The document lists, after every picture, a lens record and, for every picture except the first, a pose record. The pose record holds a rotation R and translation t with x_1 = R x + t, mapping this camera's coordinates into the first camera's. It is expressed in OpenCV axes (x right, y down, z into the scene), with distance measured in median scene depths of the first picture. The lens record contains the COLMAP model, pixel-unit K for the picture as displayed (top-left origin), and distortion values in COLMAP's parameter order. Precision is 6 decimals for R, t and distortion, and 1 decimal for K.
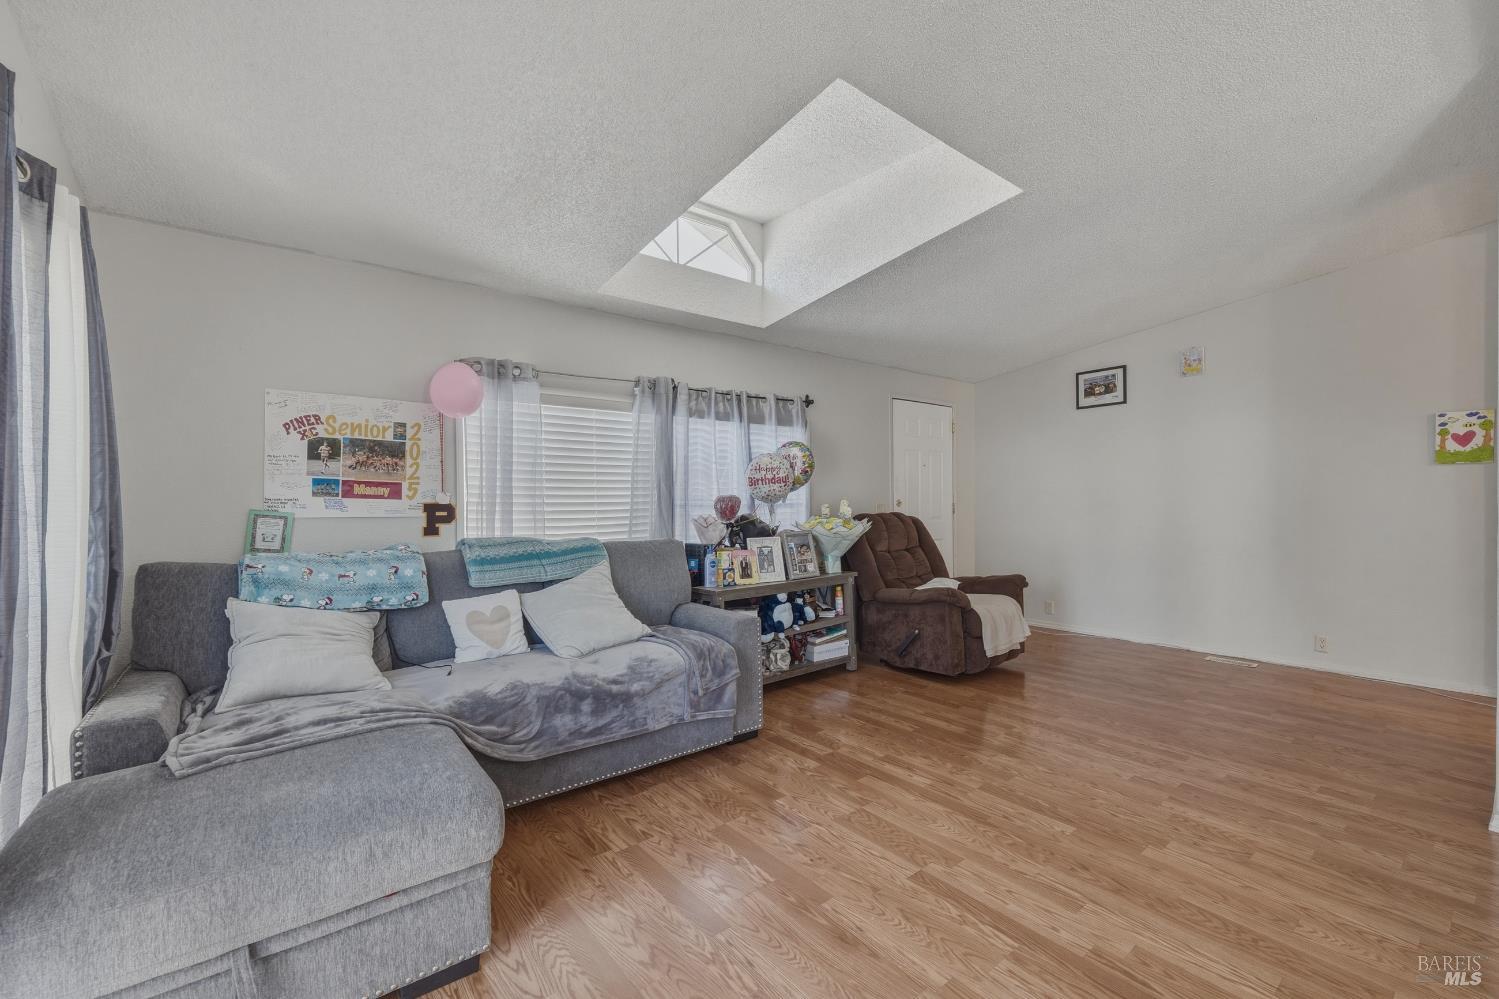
lens RADIAL K [[635.5, 0, 750.8], [0, 635.5, 493.0], [0, 0, 1]] dist [0.000051, 0.000022]
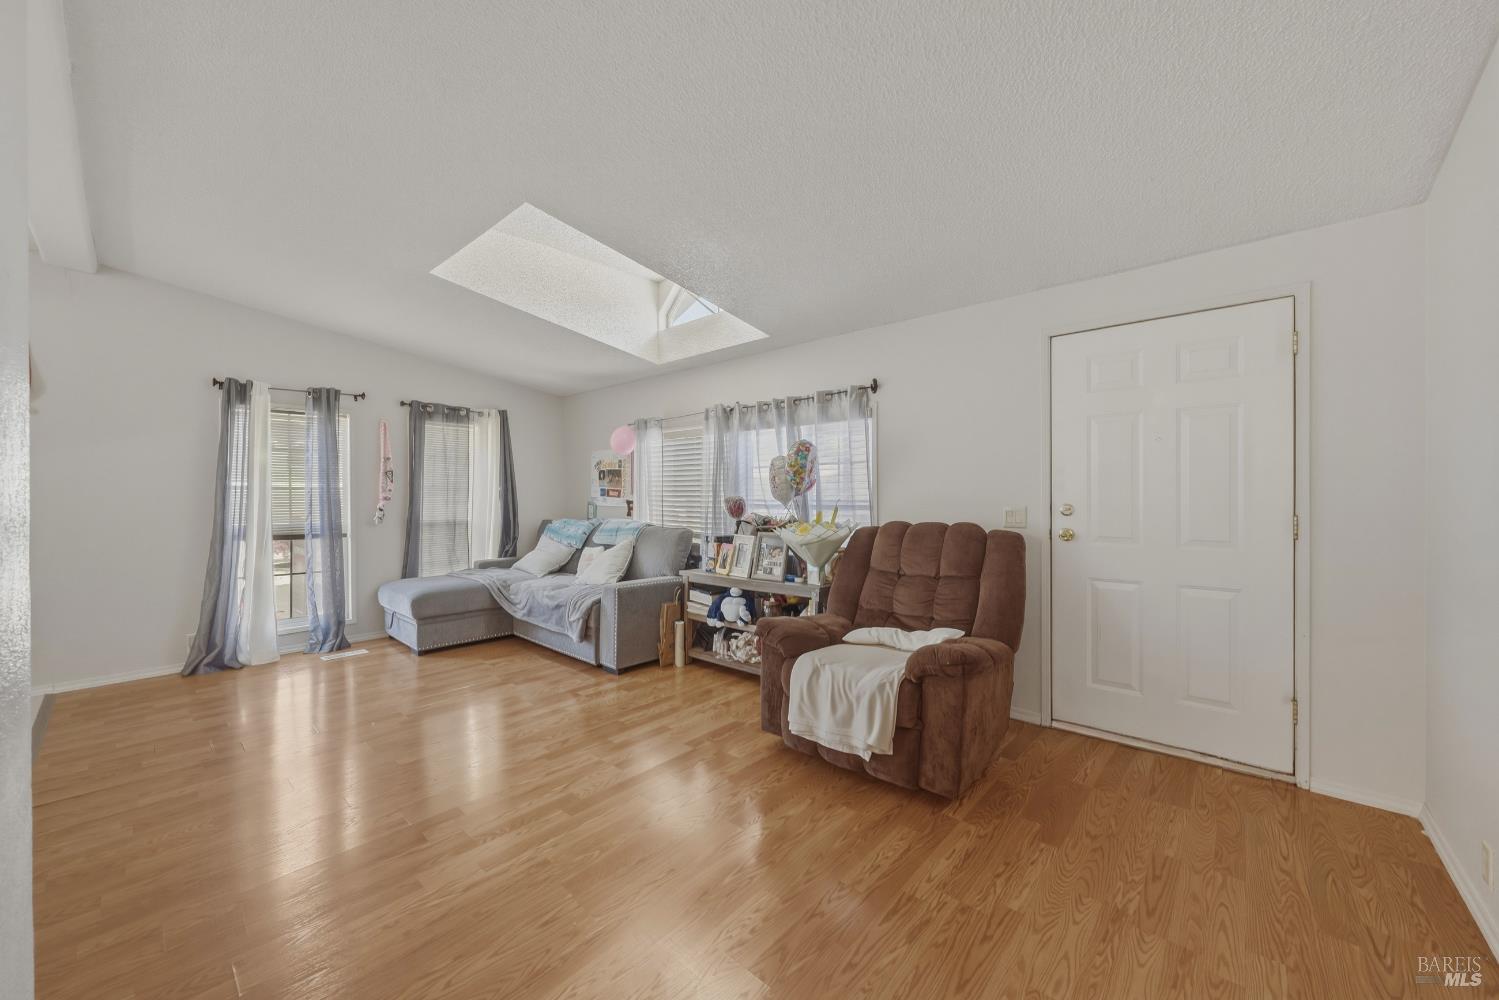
lens RADIAL K [[553.2, 0, 749.5], [0, 553.2, 500.0], [0, 0, 1]] dist [-0.000458, 0.000011]
pose [[0.160932, 0.012469, -0.986887, 1.250212], [0.006161, 0.999888, 0.013638, -0.004624], [0.986946, -0.008275, 0.160837, 1.121093]]
